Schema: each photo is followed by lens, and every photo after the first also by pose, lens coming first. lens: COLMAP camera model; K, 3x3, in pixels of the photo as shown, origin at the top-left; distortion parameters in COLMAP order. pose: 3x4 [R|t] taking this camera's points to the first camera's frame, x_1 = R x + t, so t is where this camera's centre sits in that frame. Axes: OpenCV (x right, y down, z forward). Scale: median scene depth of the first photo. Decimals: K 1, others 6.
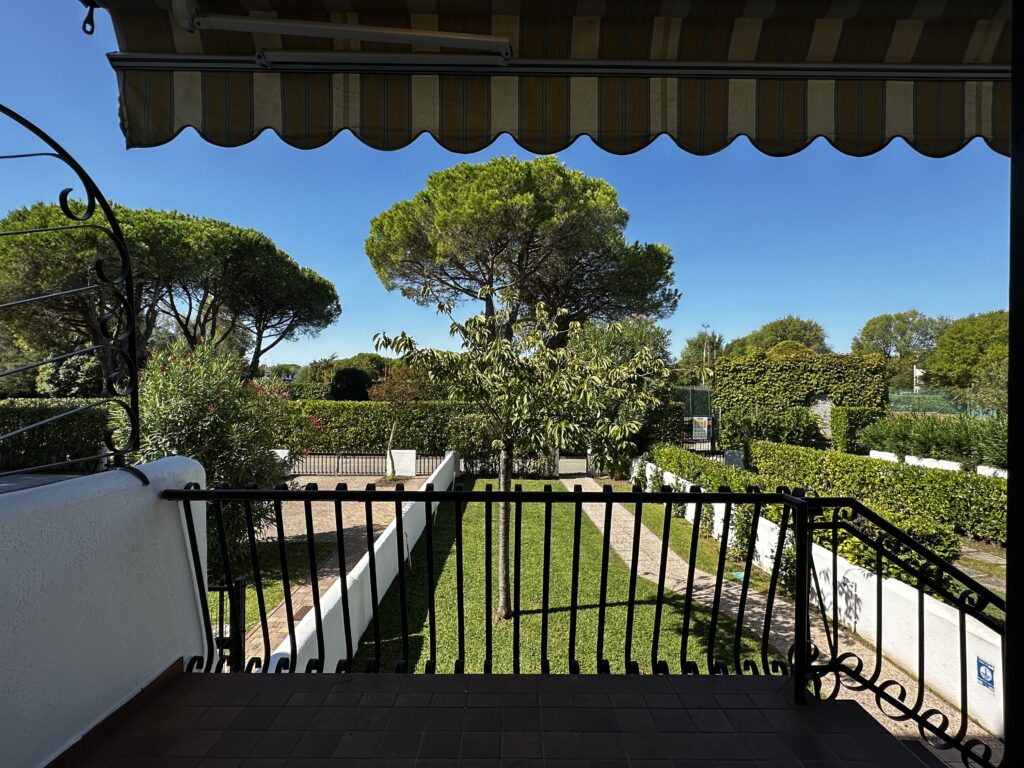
lens RADIAL K [[523.9, 0, 514.0], [0, 523.9, 384.8], [0, 0, 1]] dist [-0.000480, 0.000841]
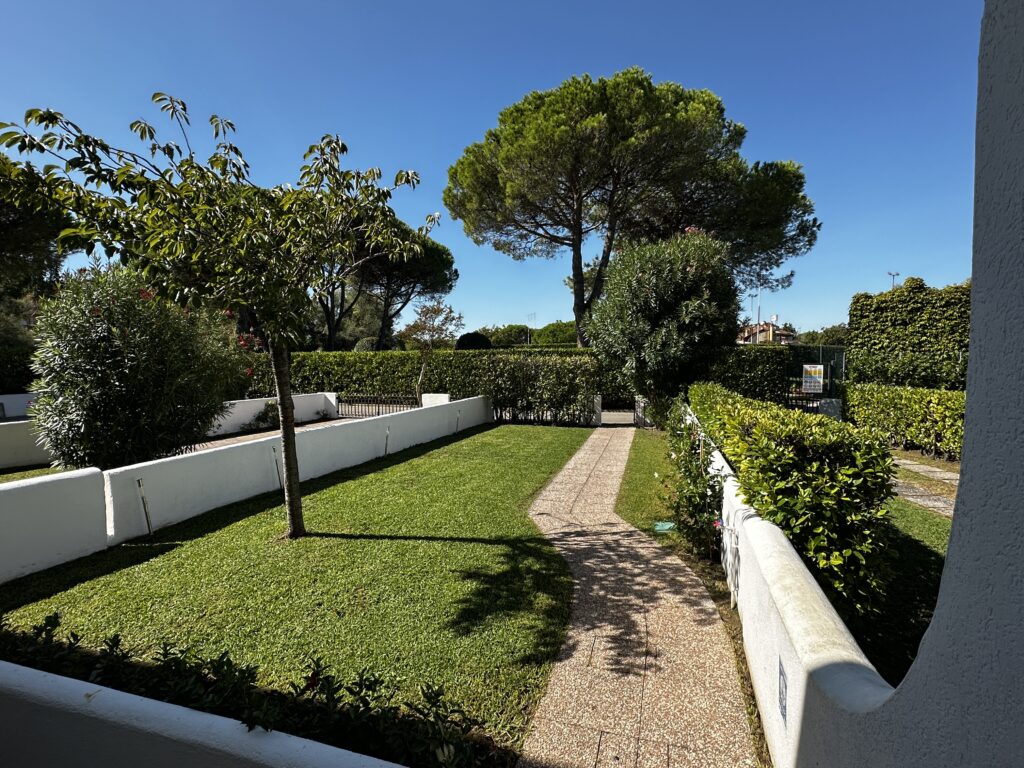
lens RADIAL K [[523.9, 0, 511.2], [0, 523.9, 386.3], [0, 0, 1]] dist [-0.000480, 0.000841]
pose [[0.951914, 0.003756, -0.306342, 0.146081], [0.012245, 0.998659, 0.050295, 0.043682], [0.306121, -0.051628, 0.950592, 0.086200]]
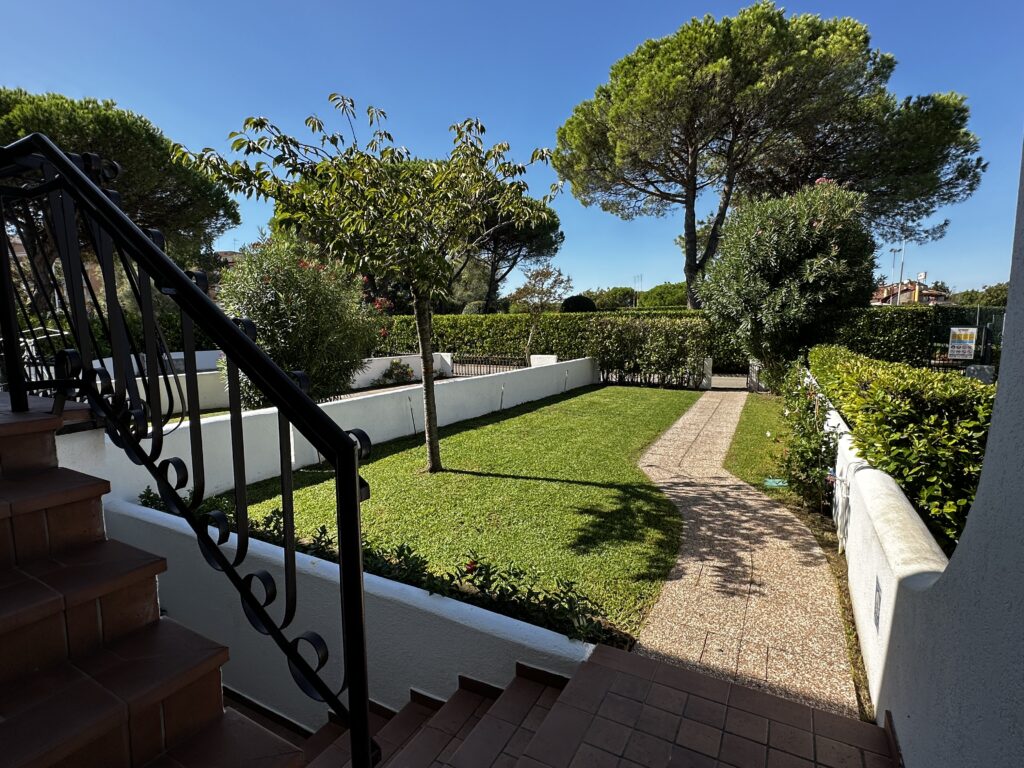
lens RADIAL K [[523.9, 0, 510.4], [0, 523.9, 384.8], [0, 0, 1]] dist [-0.000480, 0.000841]
pose [[0.874518, 0.044879, -0.482912, 0.147754], [0.011606, 0.993488, 0.113346, 0.045653], [0.484854, -0.104728, 0.868302, 0.064258]]
